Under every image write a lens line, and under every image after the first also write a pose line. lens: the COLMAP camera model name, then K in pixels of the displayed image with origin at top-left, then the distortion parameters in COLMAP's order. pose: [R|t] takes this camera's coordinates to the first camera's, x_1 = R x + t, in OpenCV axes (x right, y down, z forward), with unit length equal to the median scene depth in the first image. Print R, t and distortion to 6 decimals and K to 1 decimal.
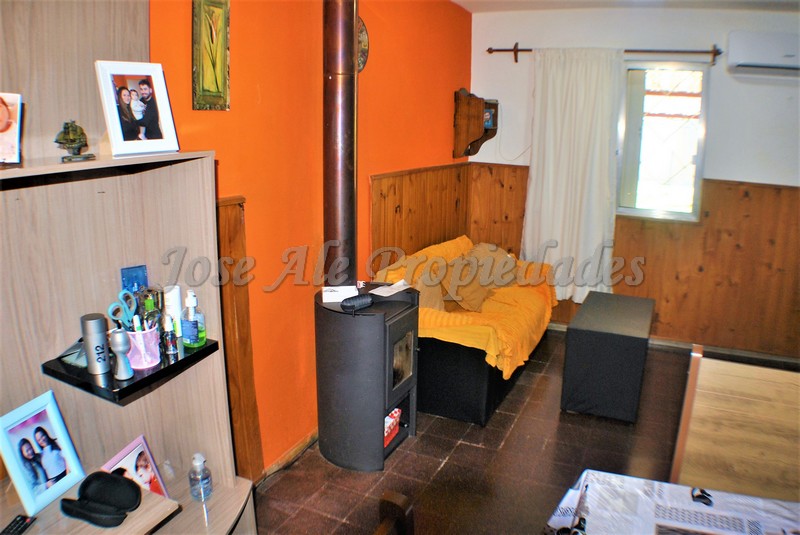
lens RADIAL K [[593.8, 0, 400.0], [0, 593.8, 267.5], [0, 0, 1]] dist [-0.201719, -0.000327]
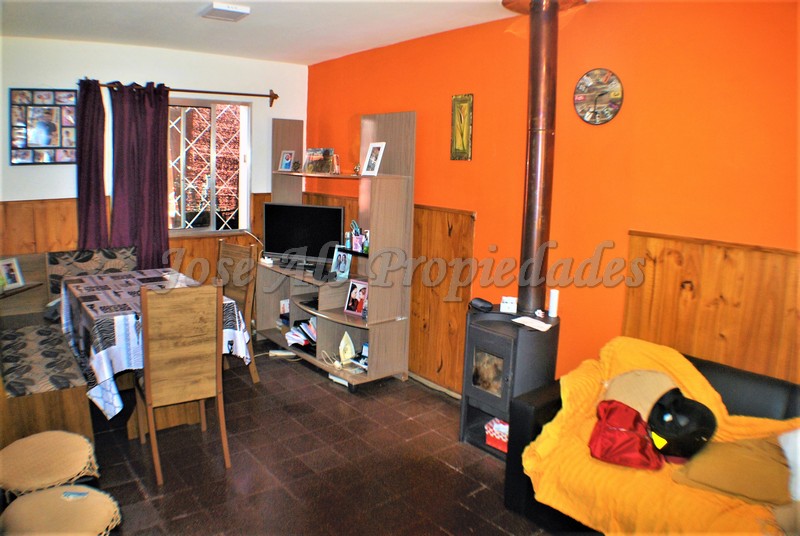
lens RADIAL K [[593.8, 0, 400.0], [0, 593.8, 268.0], [0, 0, 1]] dist [-0.201719, -0.000327]
pose [[-0.458189, 0.121643, -0.880492, 1.341578], [-0.240559, 0.936653, 0.254583, -0.354709], [0.855683, 0.328457, -0.399902, 1.566338]]
